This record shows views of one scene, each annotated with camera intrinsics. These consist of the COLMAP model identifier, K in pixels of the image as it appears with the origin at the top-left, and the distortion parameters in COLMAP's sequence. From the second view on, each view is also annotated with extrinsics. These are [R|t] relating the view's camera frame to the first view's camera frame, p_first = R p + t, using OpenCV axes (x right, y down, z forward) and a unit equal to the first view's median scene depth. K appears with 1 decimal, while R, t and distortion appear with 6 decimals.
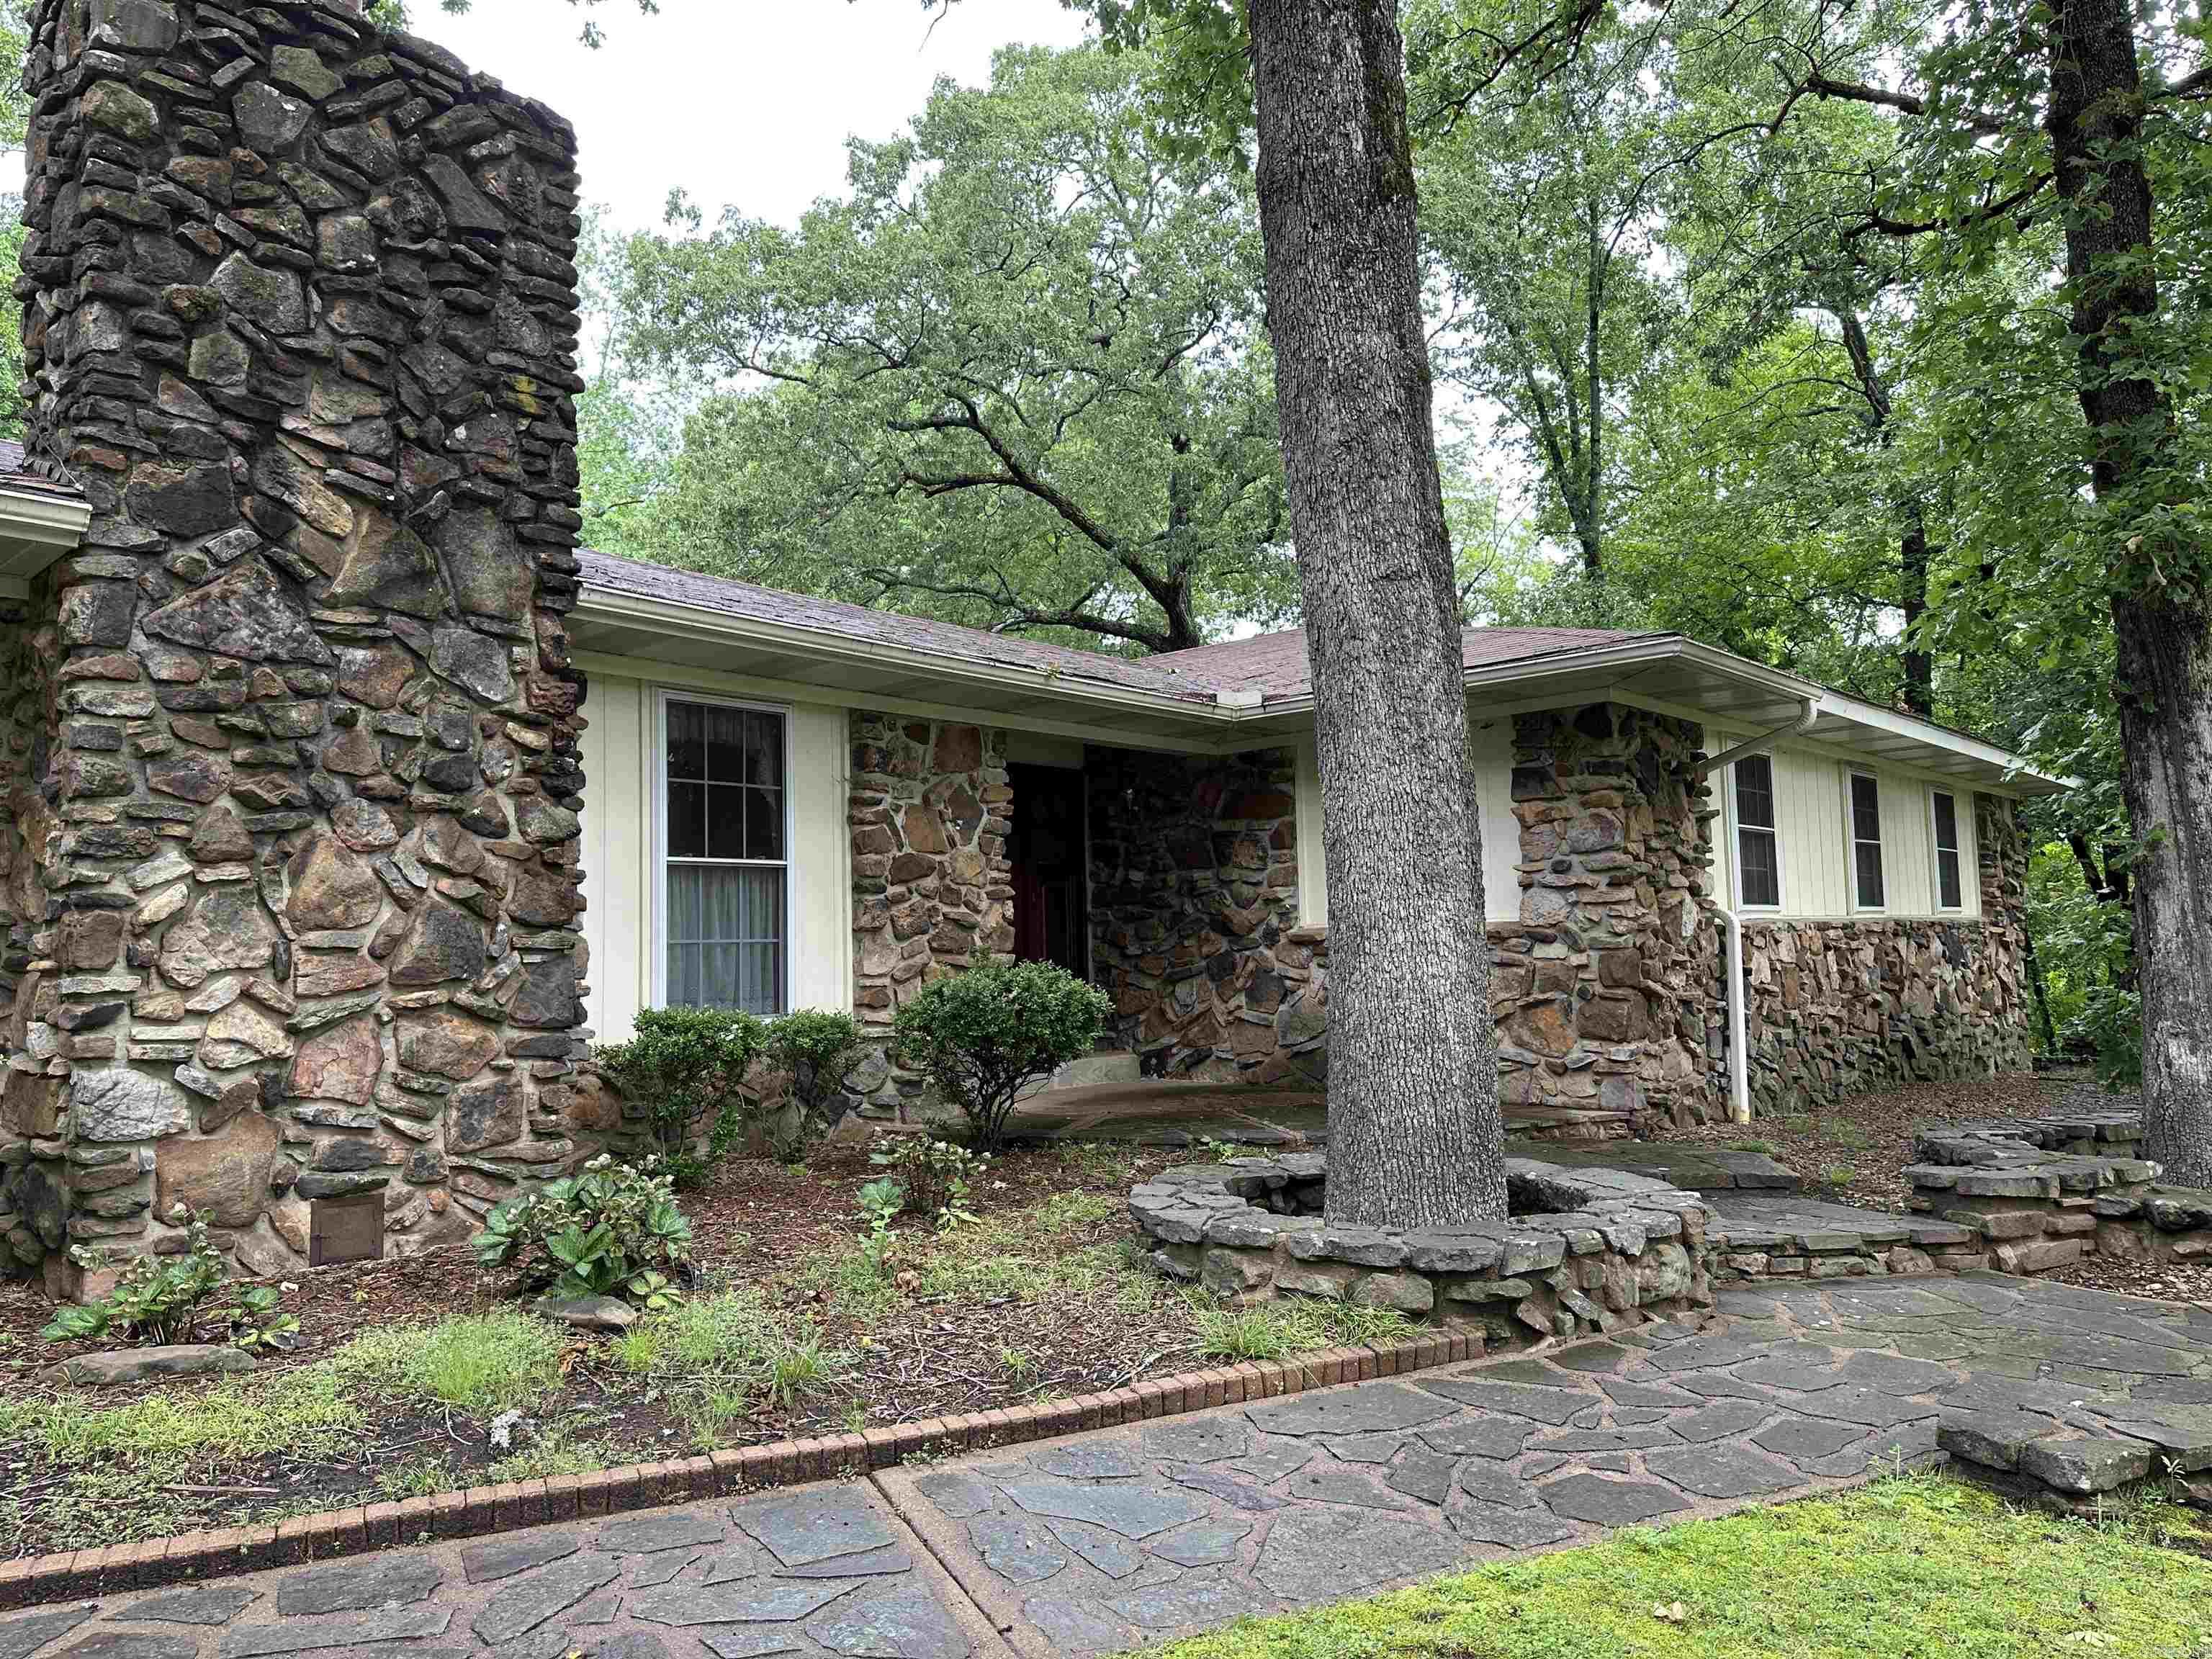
lens RADIAL K [[1548.2, 0, 1101.7], [0, 1548.2, 841.7], [0, 0, 1]] dist [0.063648, -0.074623]
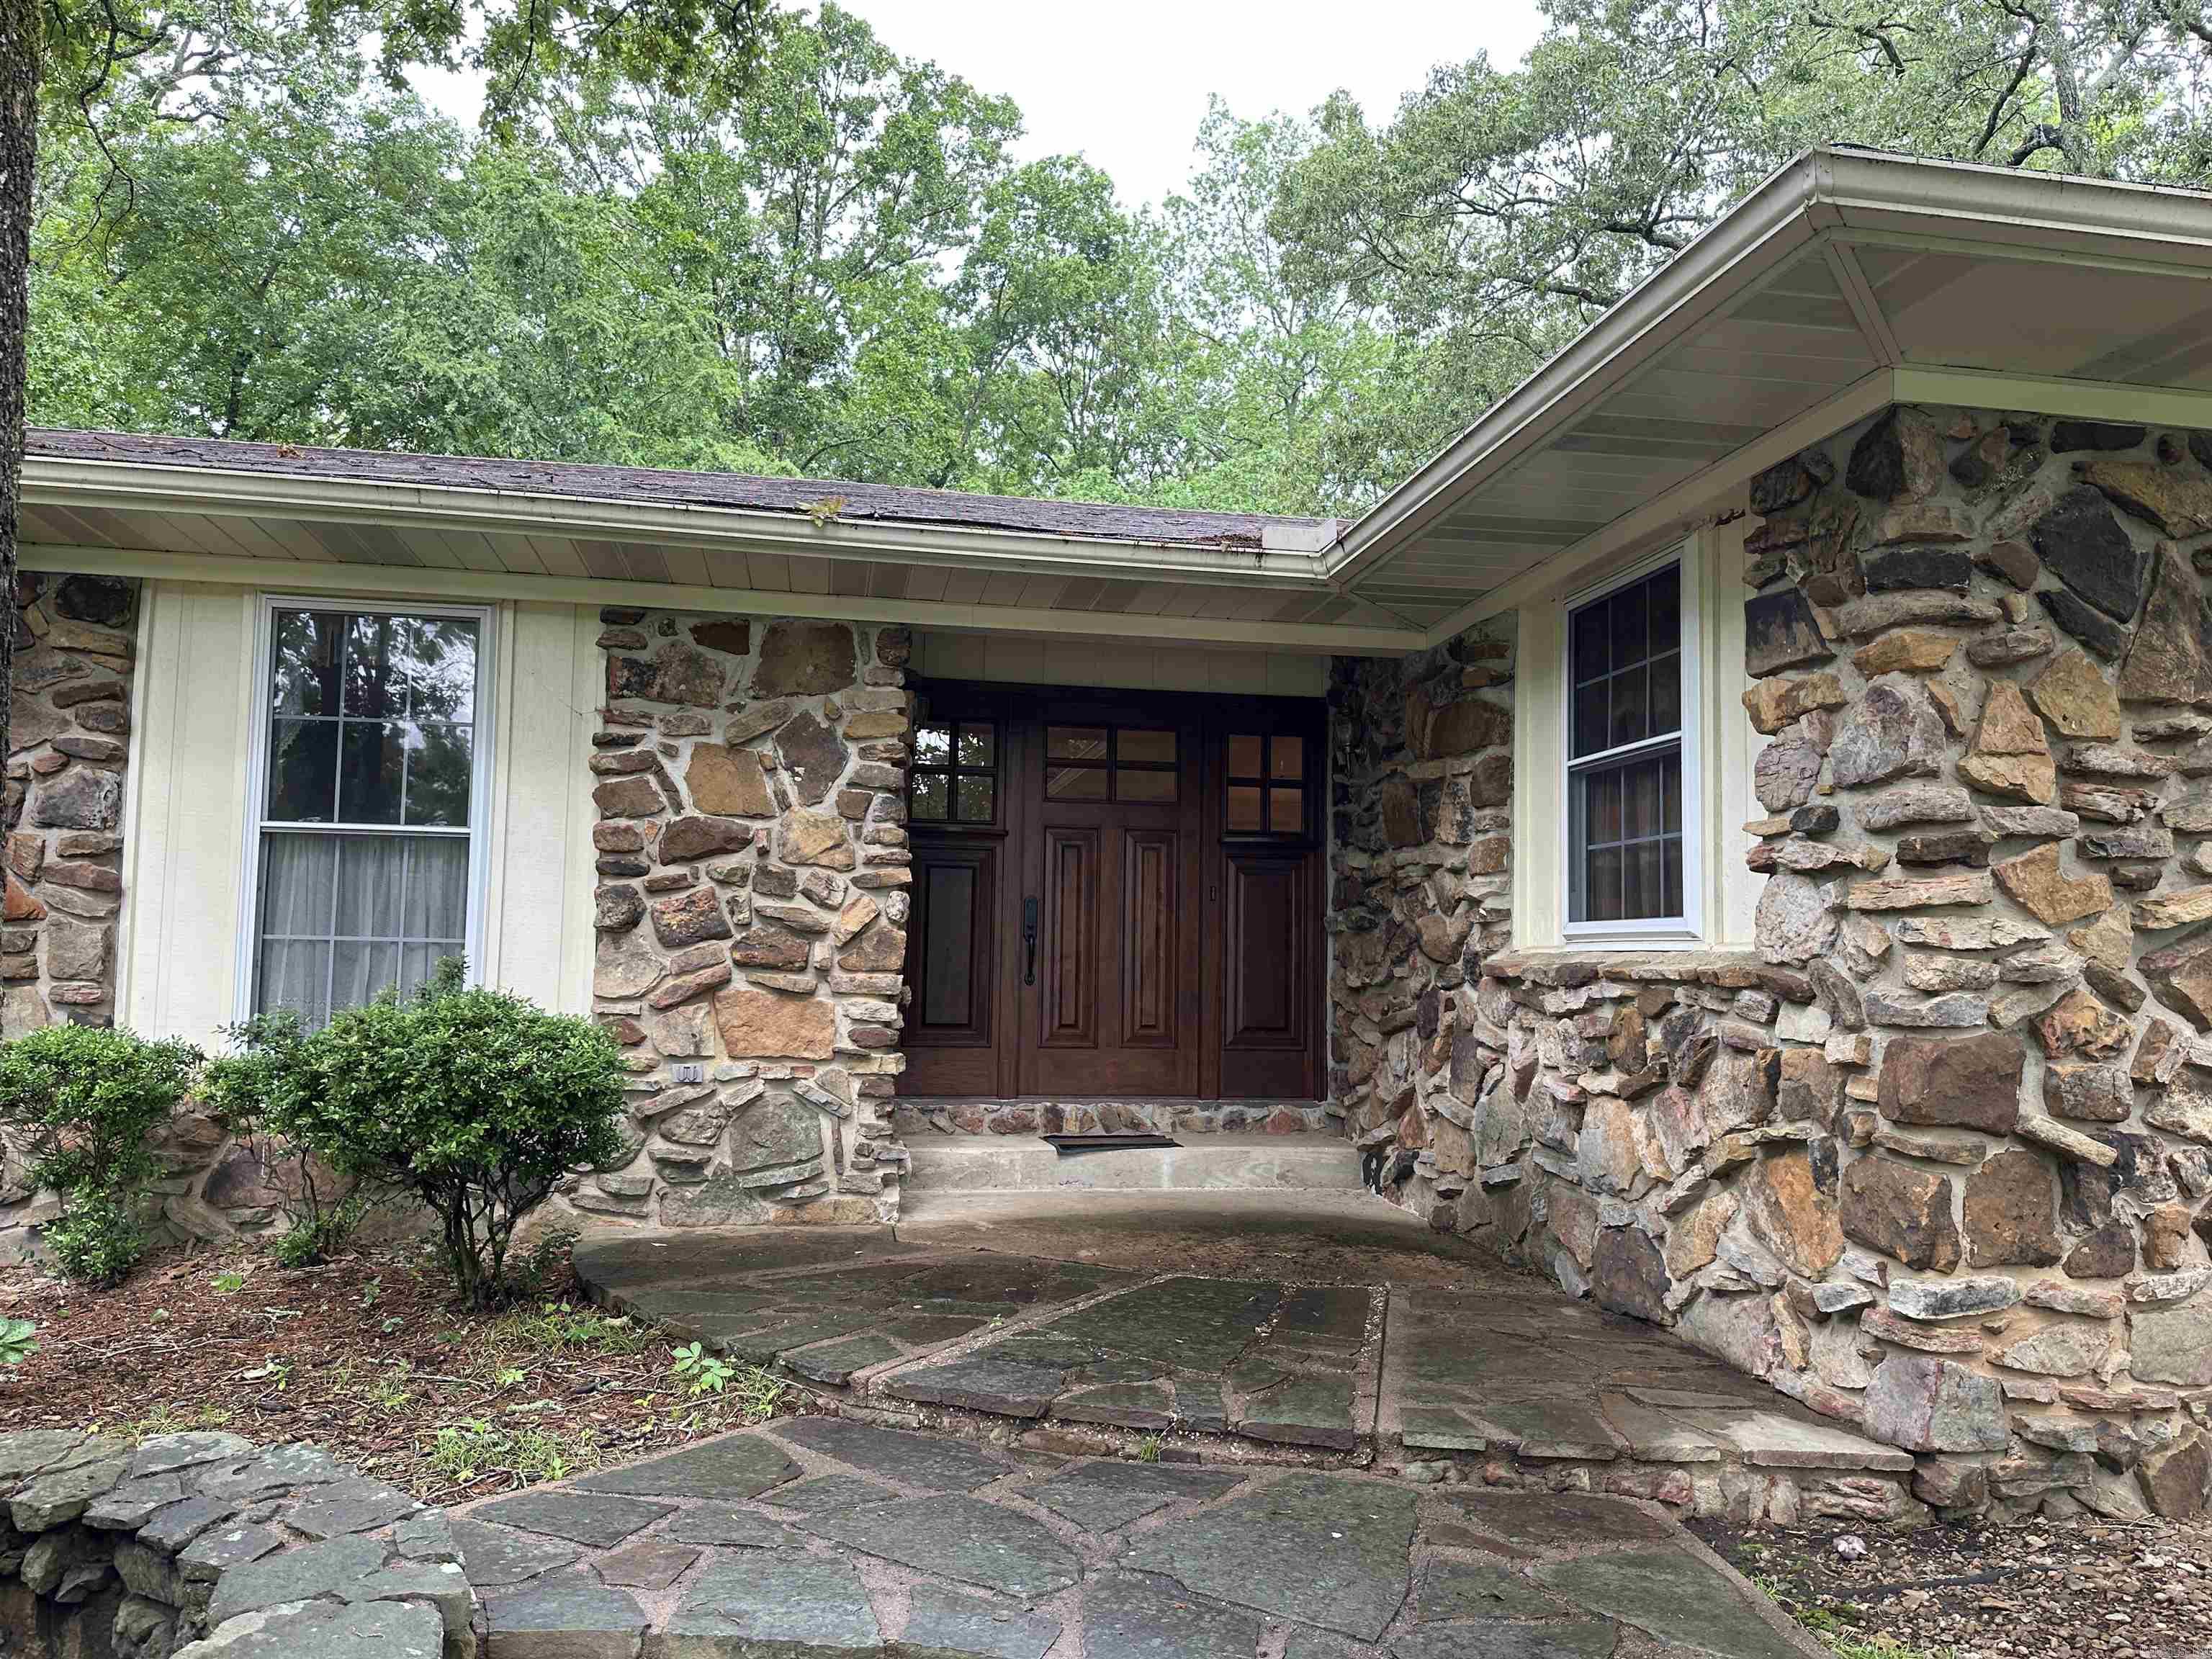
lens RADIAL K [[1548.2, 0, 1086.3], [0, 1548.2, 848.0], [0, 0, 1]] dist [0.063648, -0.074623]
pose [[0.773974, -0.008076, -0.633166, 0.438294], [0.007263, 0.999966, -0.003875, 0.024642], [0.633175, -0.001599, 0.774007, 0.592155]]
